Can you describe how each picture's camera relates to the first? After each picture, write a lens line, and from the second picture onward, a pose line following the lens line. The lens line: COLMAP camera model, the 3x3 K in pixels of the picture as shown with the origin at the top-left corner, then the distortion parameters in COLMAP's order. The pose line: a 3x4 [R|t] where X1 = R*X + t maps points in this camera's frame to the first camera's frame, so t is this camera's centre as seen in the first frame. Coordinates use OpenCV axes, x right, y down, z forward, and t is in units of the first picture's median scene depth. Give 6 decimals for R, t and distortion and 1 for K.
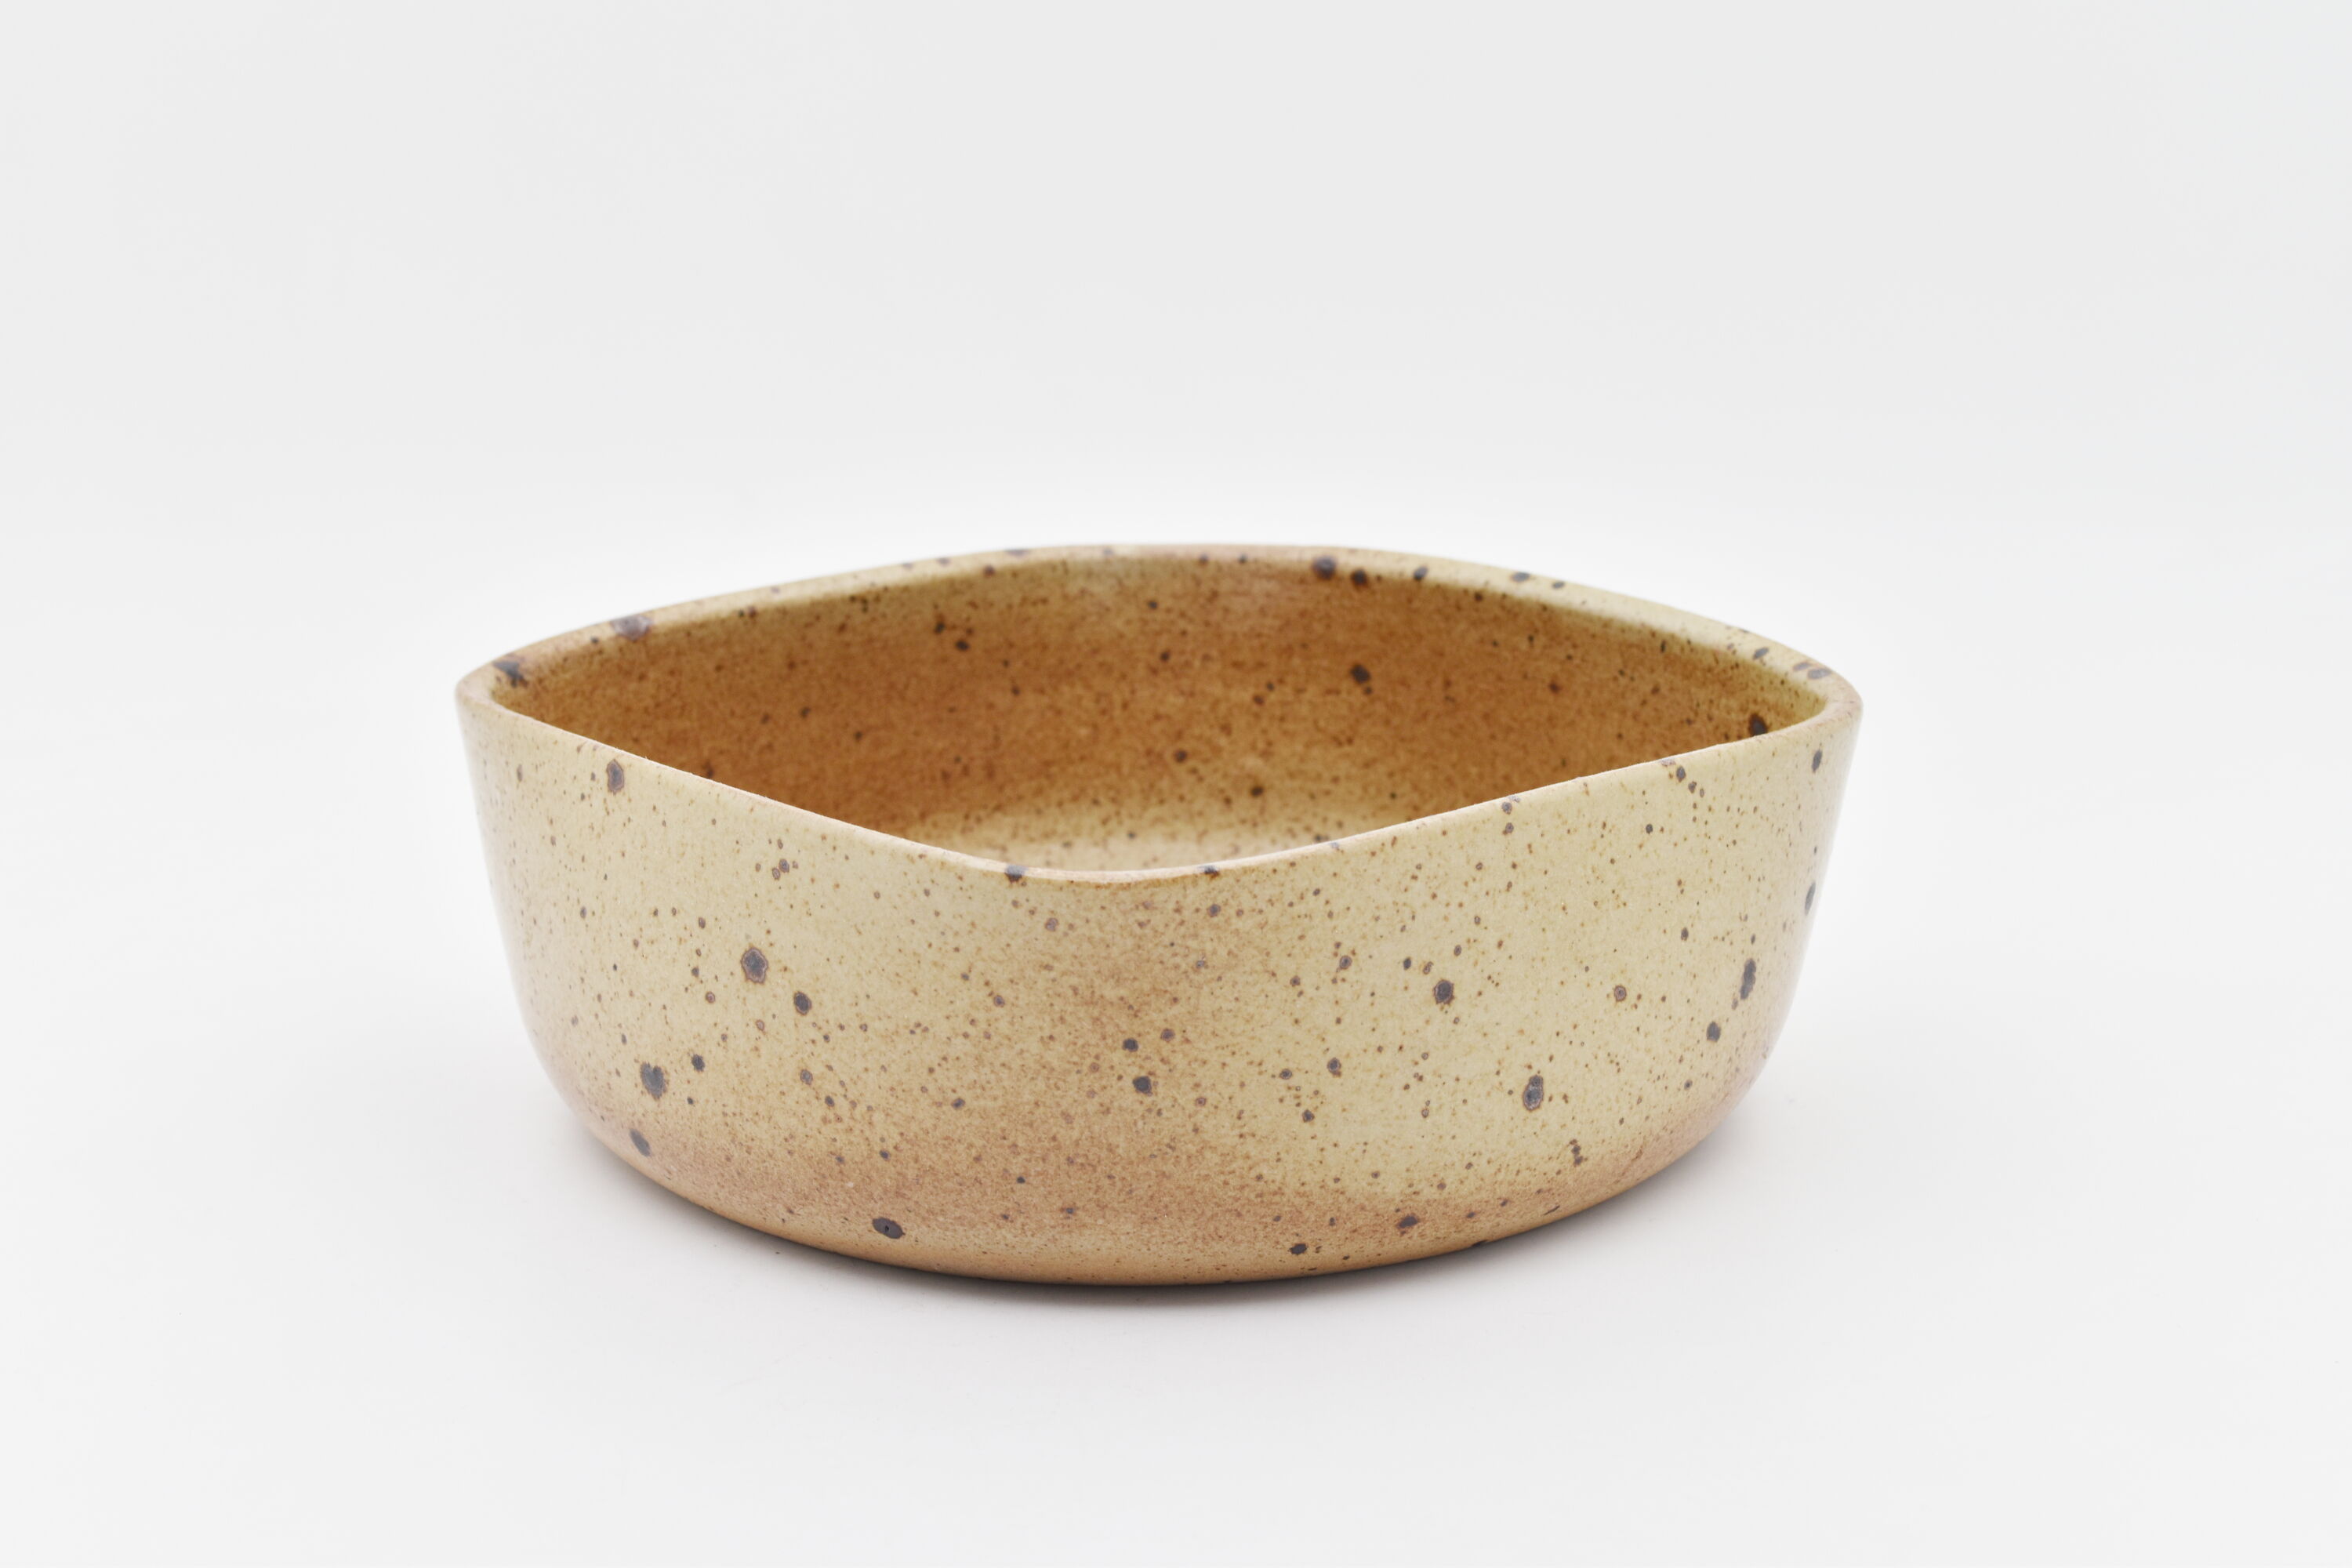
lens RADIAL K [[3858.8, 0, 1176.6], [0, 3858.8, 778.6], [0, 0, 1]] dist [0.024638, 0.000000]
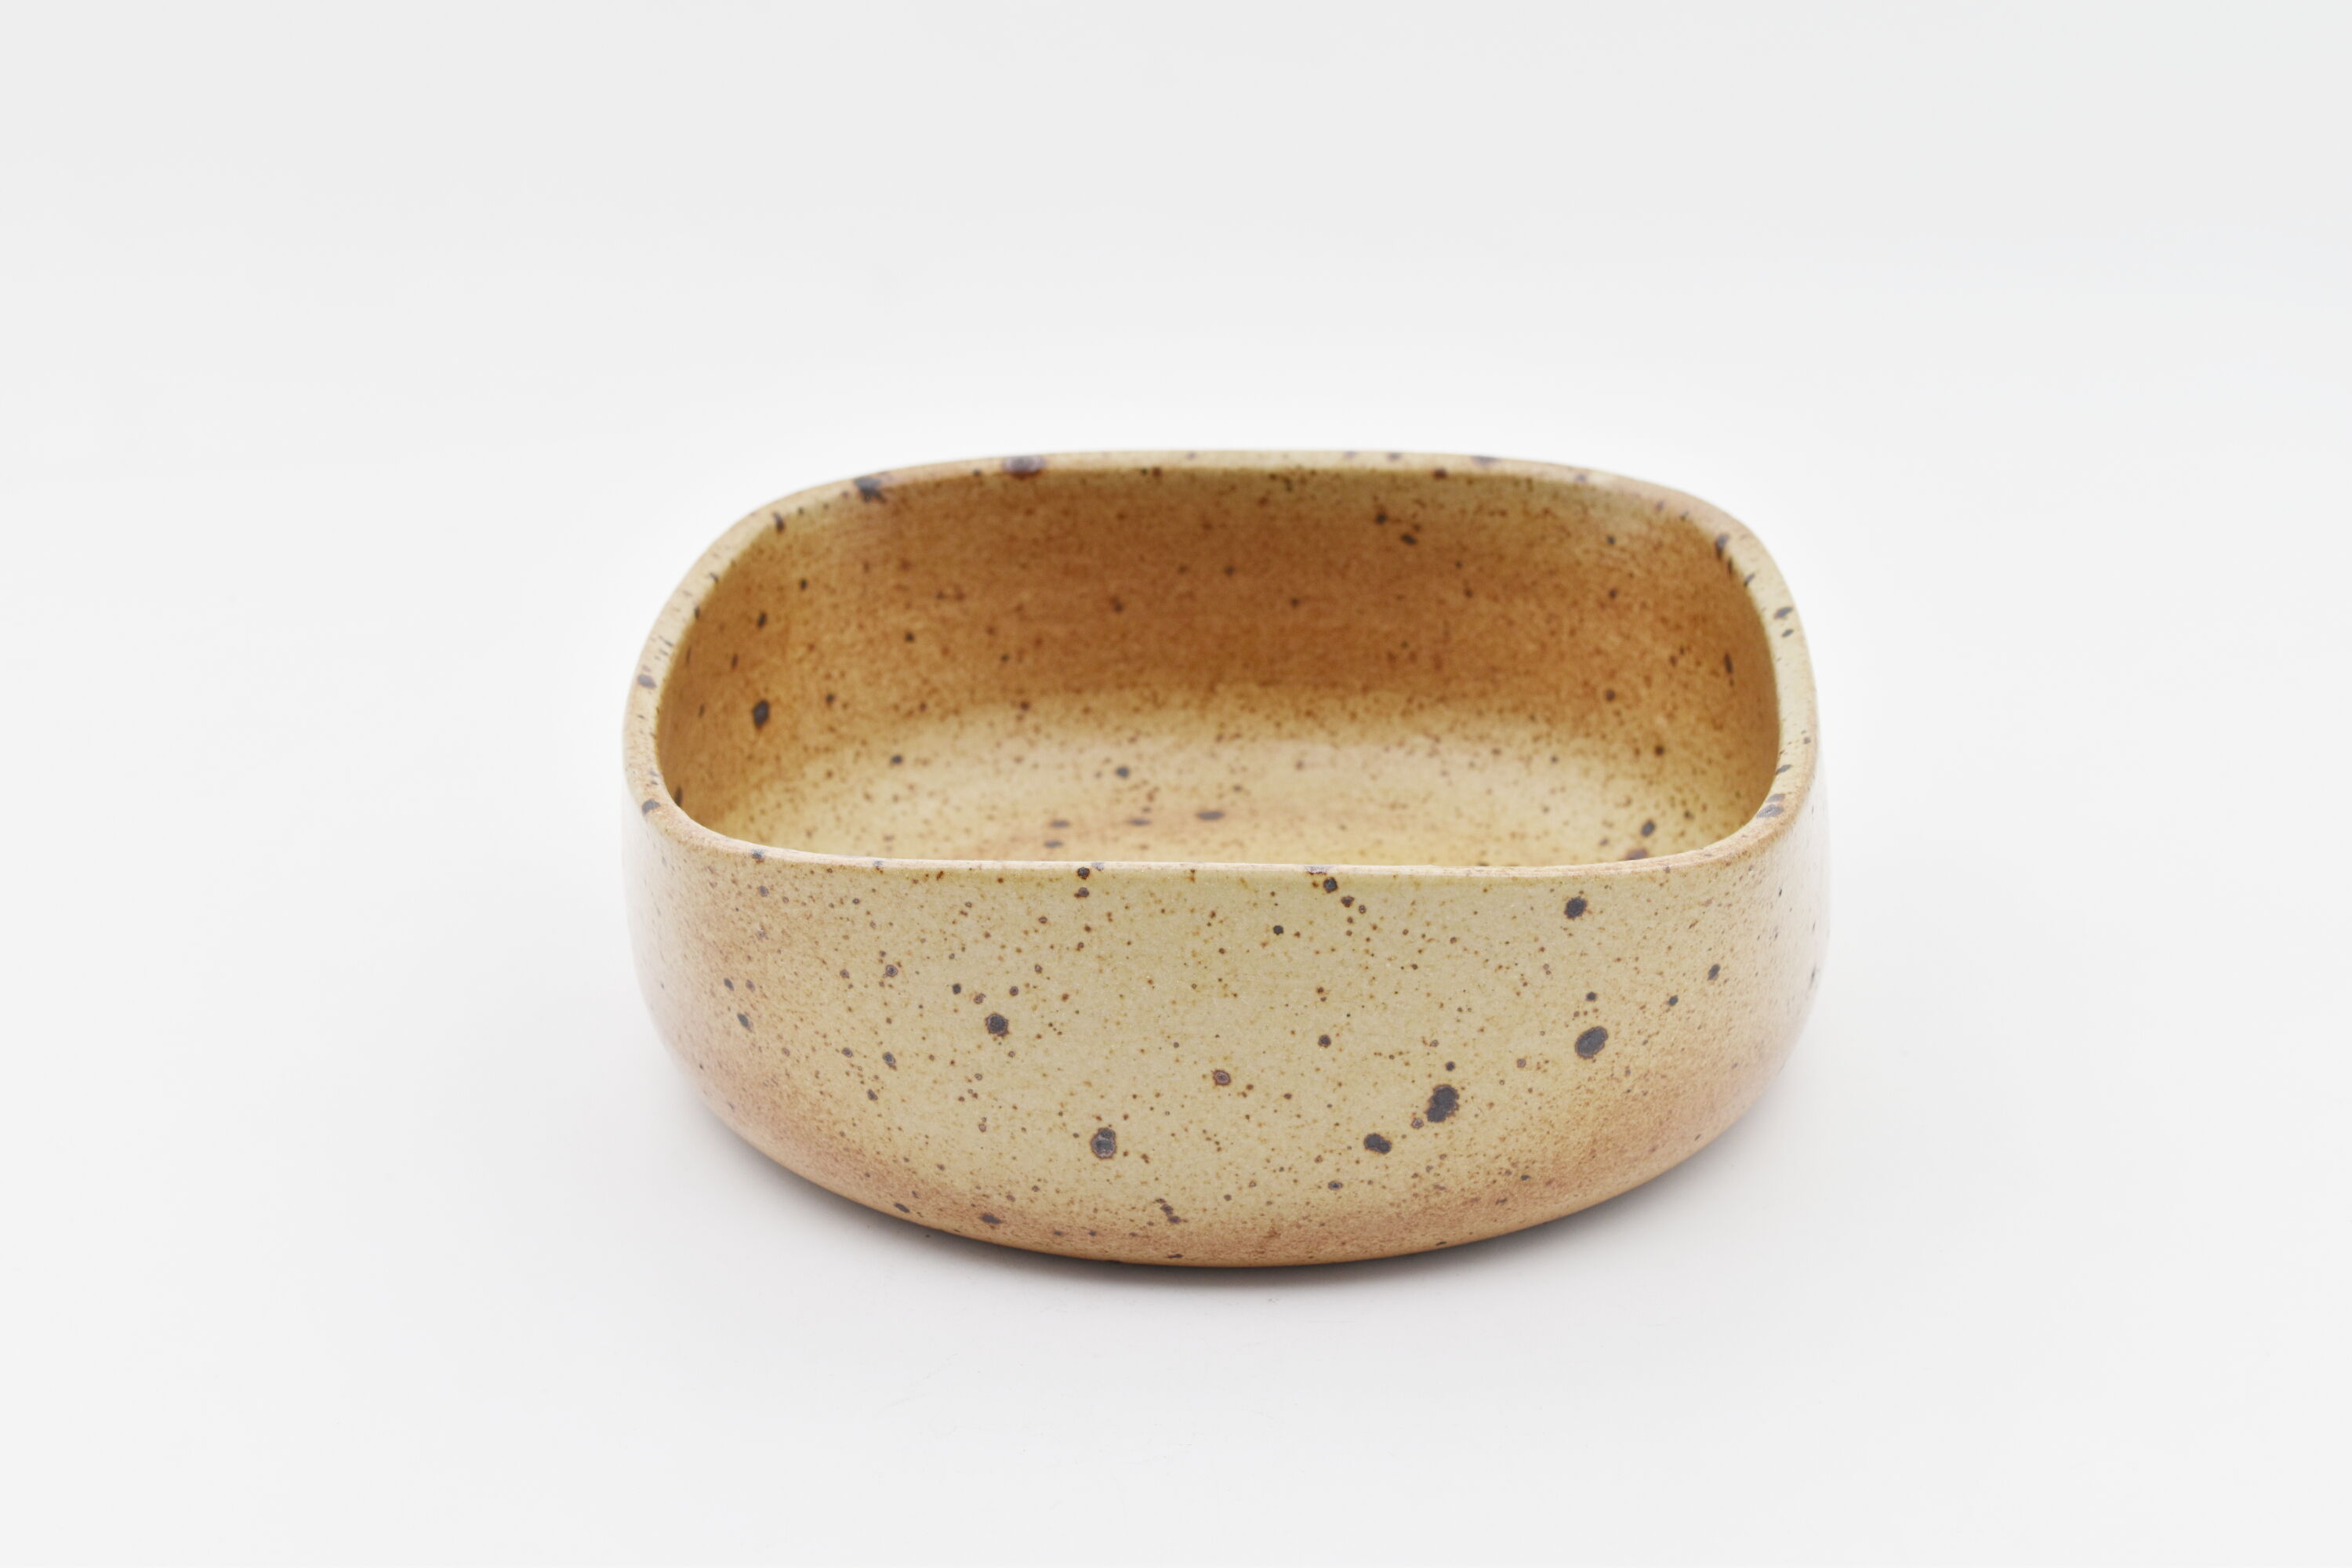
lens RADIAL K [[3858.8, 0, 1167.4], [0, 3858.8, 792.4], [0, 0, 1]] dist [0.024638, 0.000000]
pose [[0.724512, 0.272648, -0.633045, 0.615088], [-0.171674, 0.960875, 0.217363, -0.197854], [0.667540, -0.048805, 0.742972, 0.211394]]
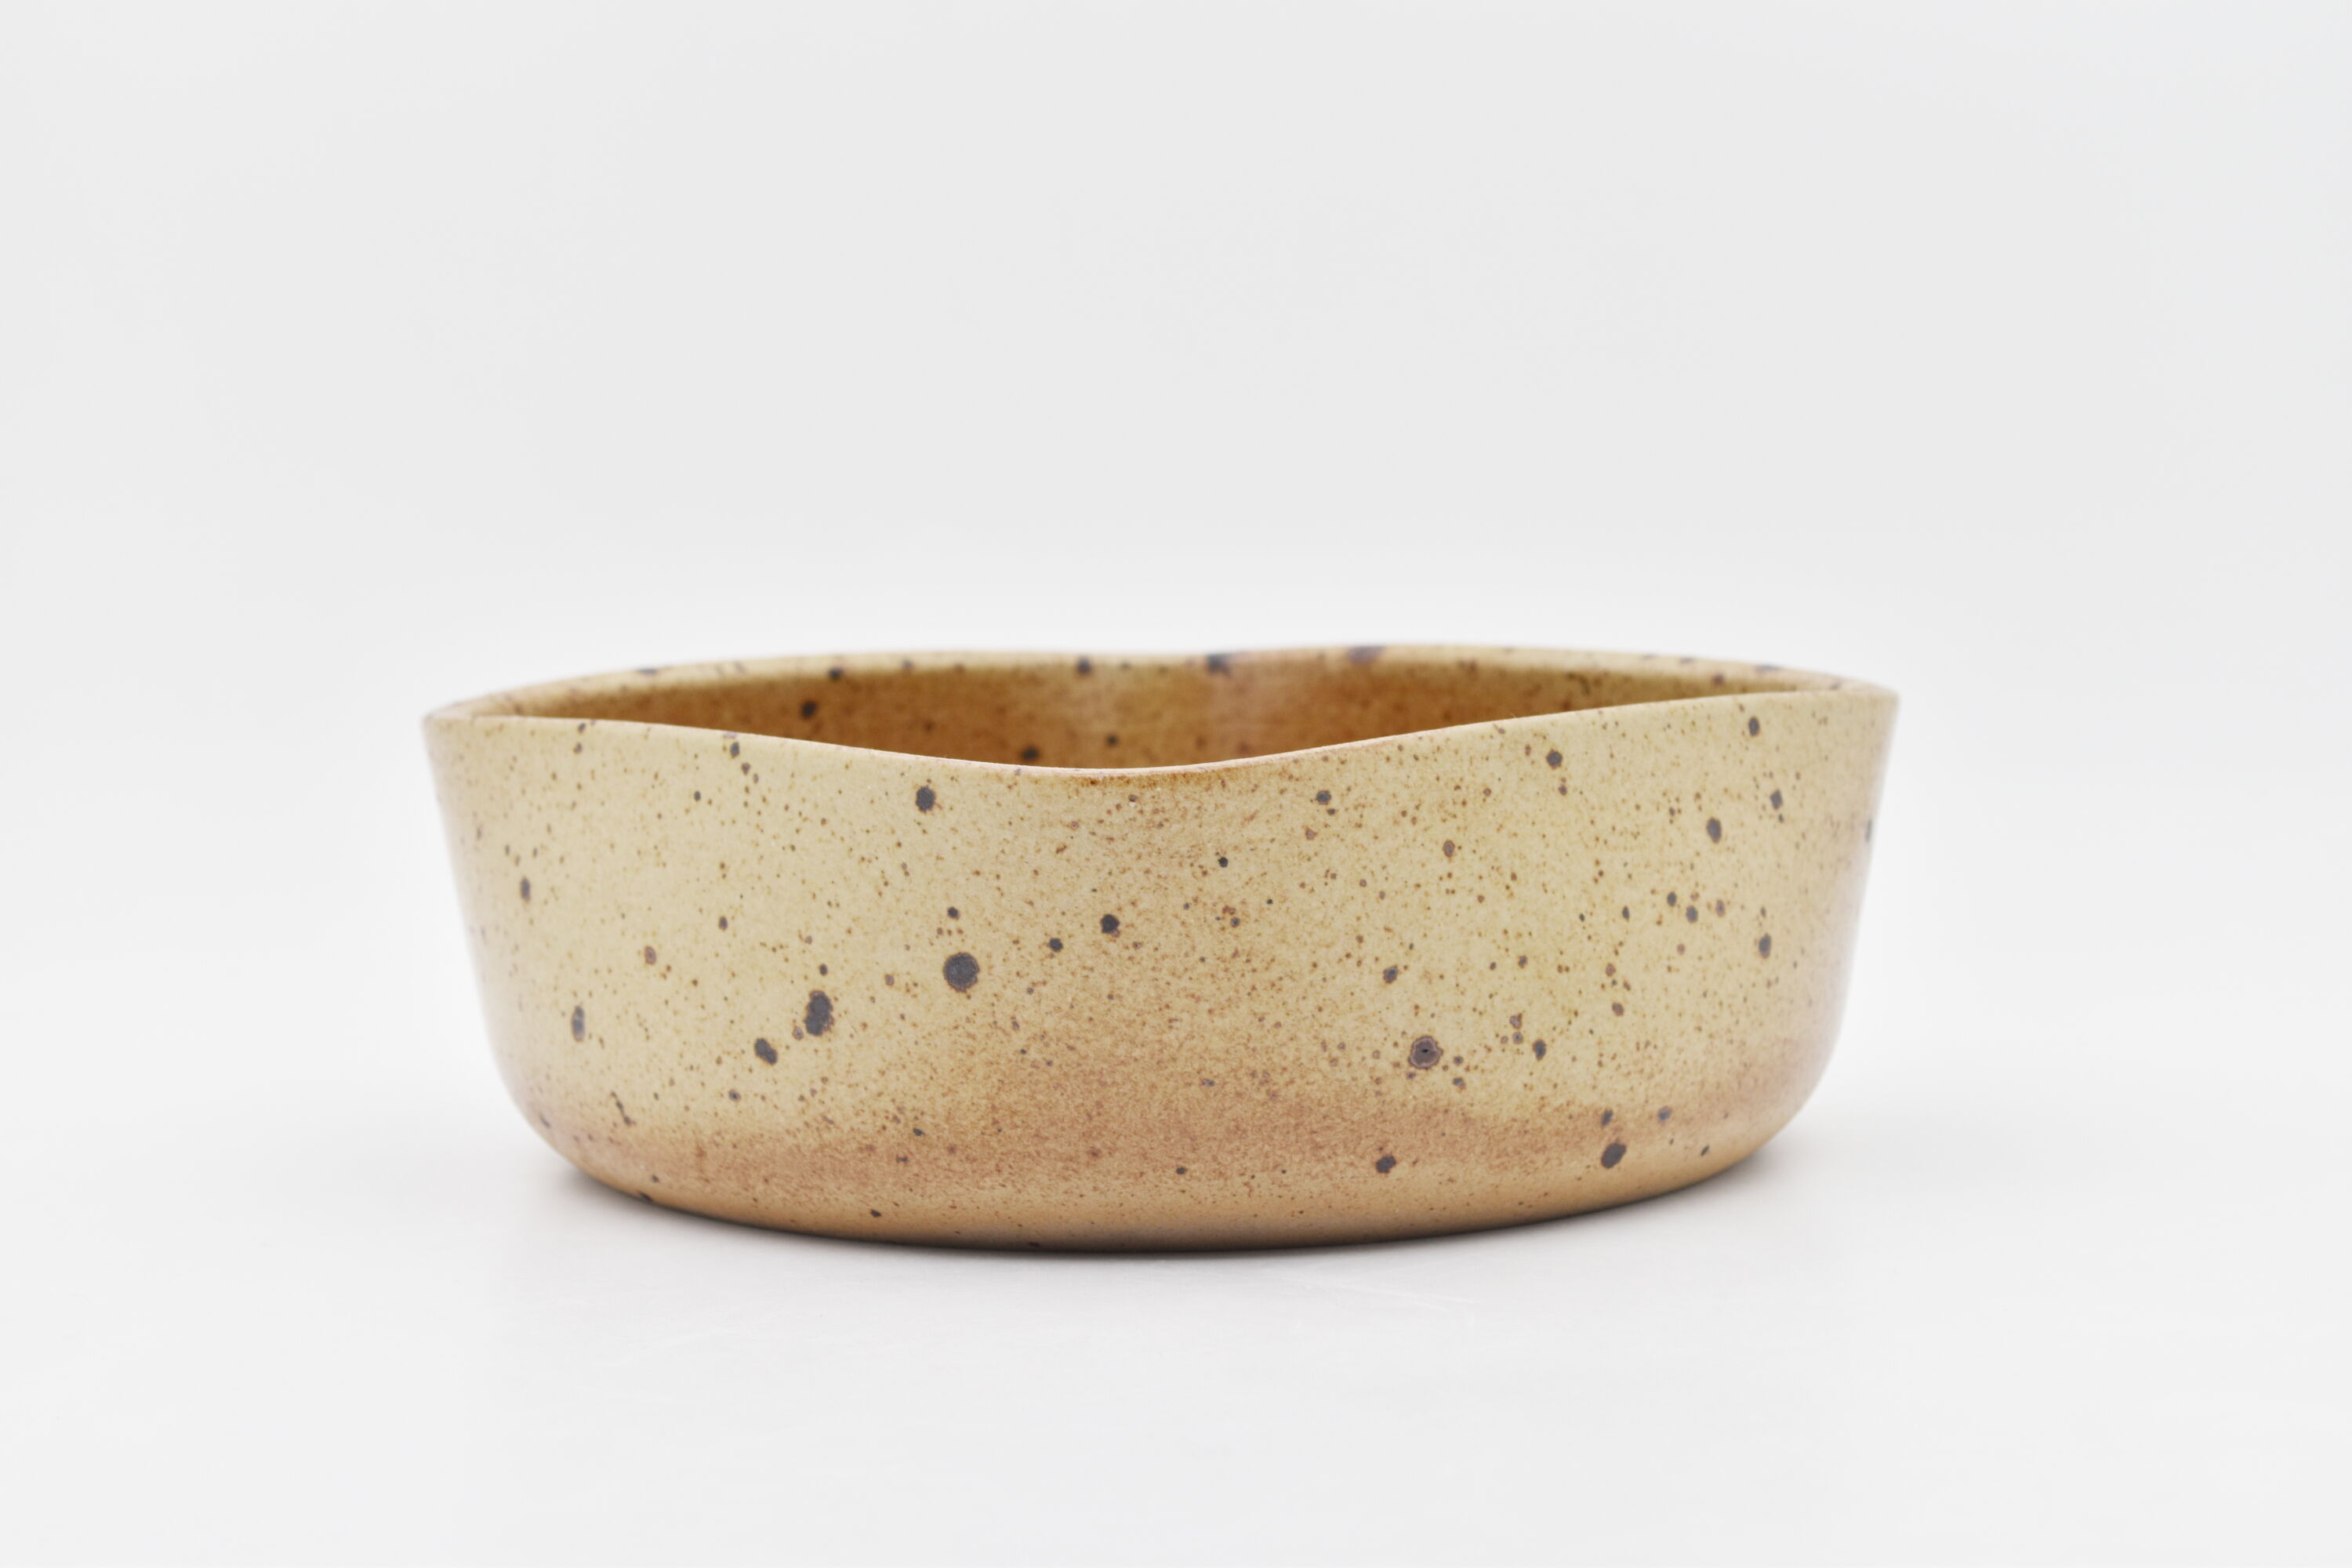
lens RADIAL K [[4876.2, 0, 1180.0], [0, 4876.2, 780.9], [0, 0, 1]] dist [0.163758, 0.000000]
pose [[0.055212, 0.100652, -0.993389, 1.137018], [-0.243059, 0.966333, 0.084402, -0.104066], [0.968439, 0.236792, 0.077818, 0.873209]]
